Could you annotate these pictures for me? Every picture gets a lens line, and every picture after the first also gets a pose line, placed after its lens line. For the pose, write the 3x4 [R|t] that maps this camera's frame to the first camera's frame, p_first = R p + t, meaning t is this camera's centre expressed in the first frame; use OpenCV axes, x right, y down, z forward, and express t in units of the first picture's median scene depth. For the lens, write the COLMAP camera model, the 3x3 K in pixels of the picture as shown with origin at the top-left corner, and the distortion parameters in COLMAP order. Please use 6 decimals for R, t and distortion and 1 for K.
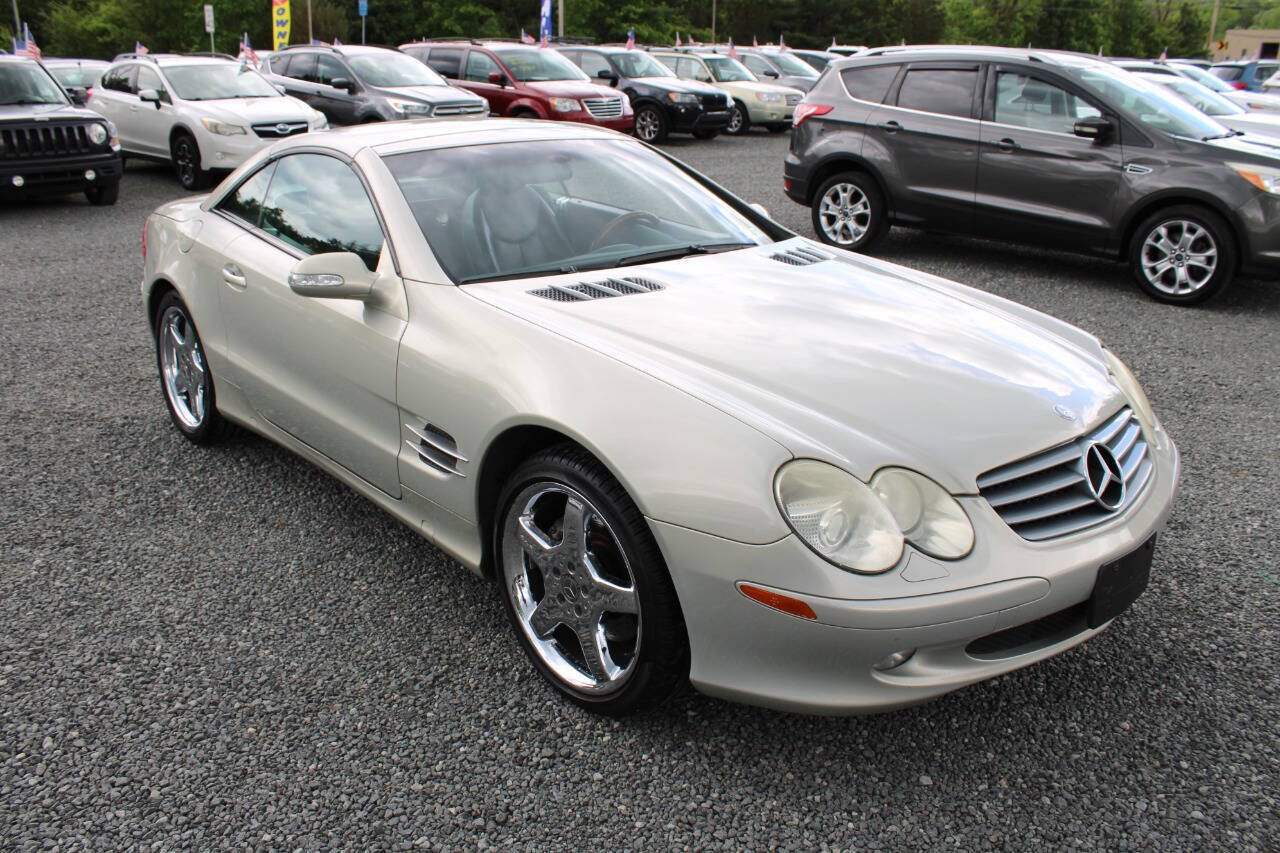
lens RADIAL K [[1100.8, 0, 636.0], [0, 1100.8, 429.5], [0, 0, 1]] dist [-0.172675, 0.169594]
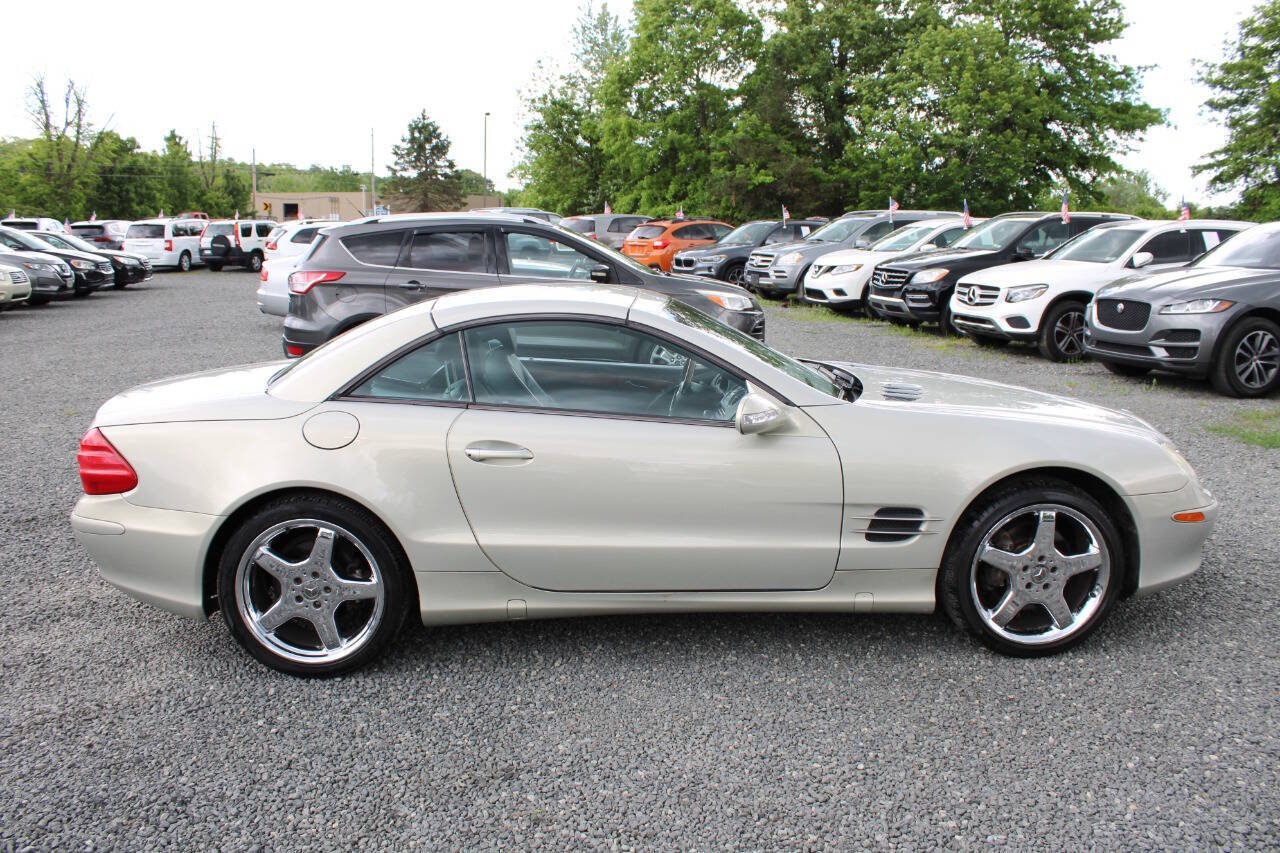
lens RADIAL K [[1112.7, 0, 635.1], [0, 1112.7, 424.3], [0, 0, 1]] dist [-0.177988, 0.183316]
pose [[0.632937, -0.145981, 0.760316, -0.486553], [0.257793, 0.965759, -0.029178, -0.049671], [-0.730023, 0.214472, 0.648898, 0.124464]]
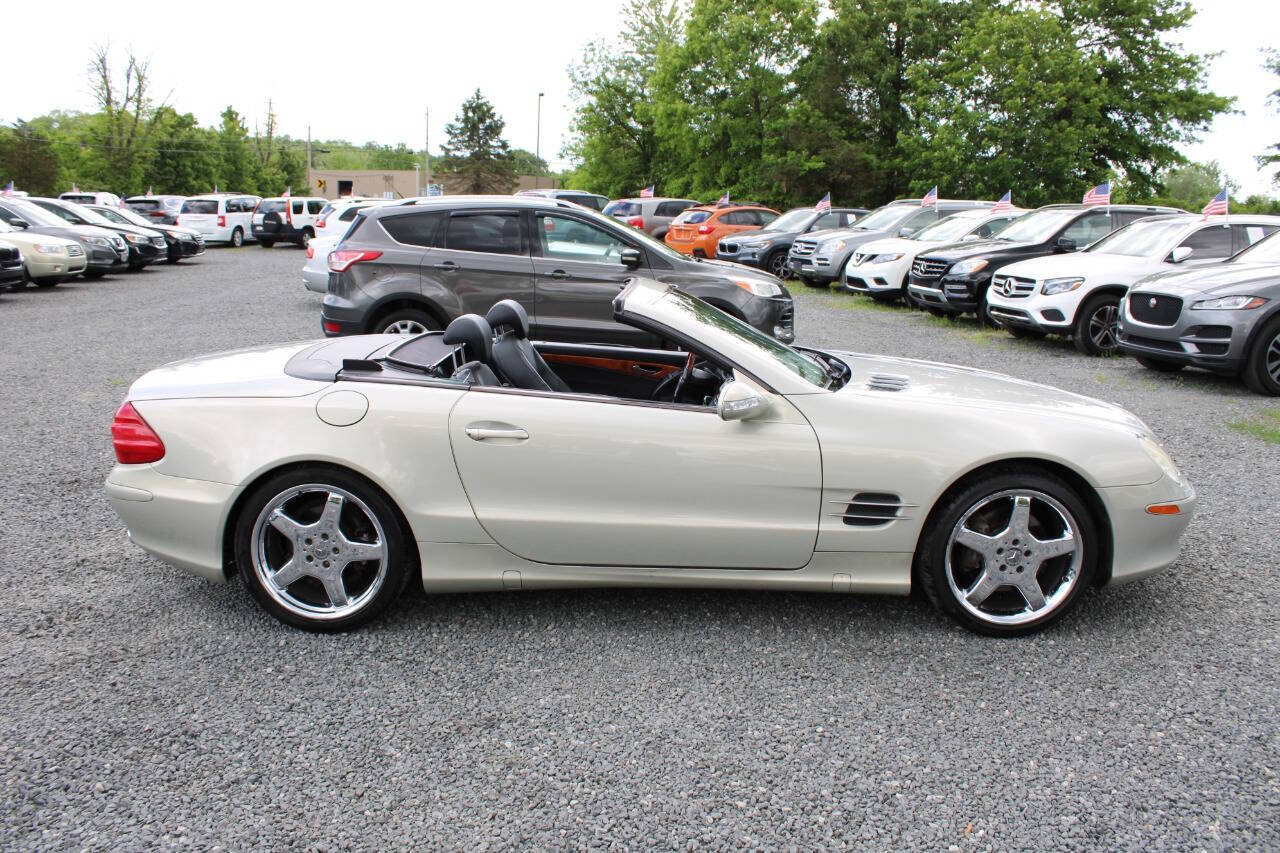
lens RADIAL K [[1123.8, 0, 635.0], [0, 1123.8, 421.6], [0, 0, 1]] dist [-0.175592, 0.184284]
pose [[0.671823, -0.138206, 0.727704, -0.493735], [0.232354, 0.972172, -0.029876, -0.040416], [-0.703325, 0.189156, 0.685240, 0.086650]]
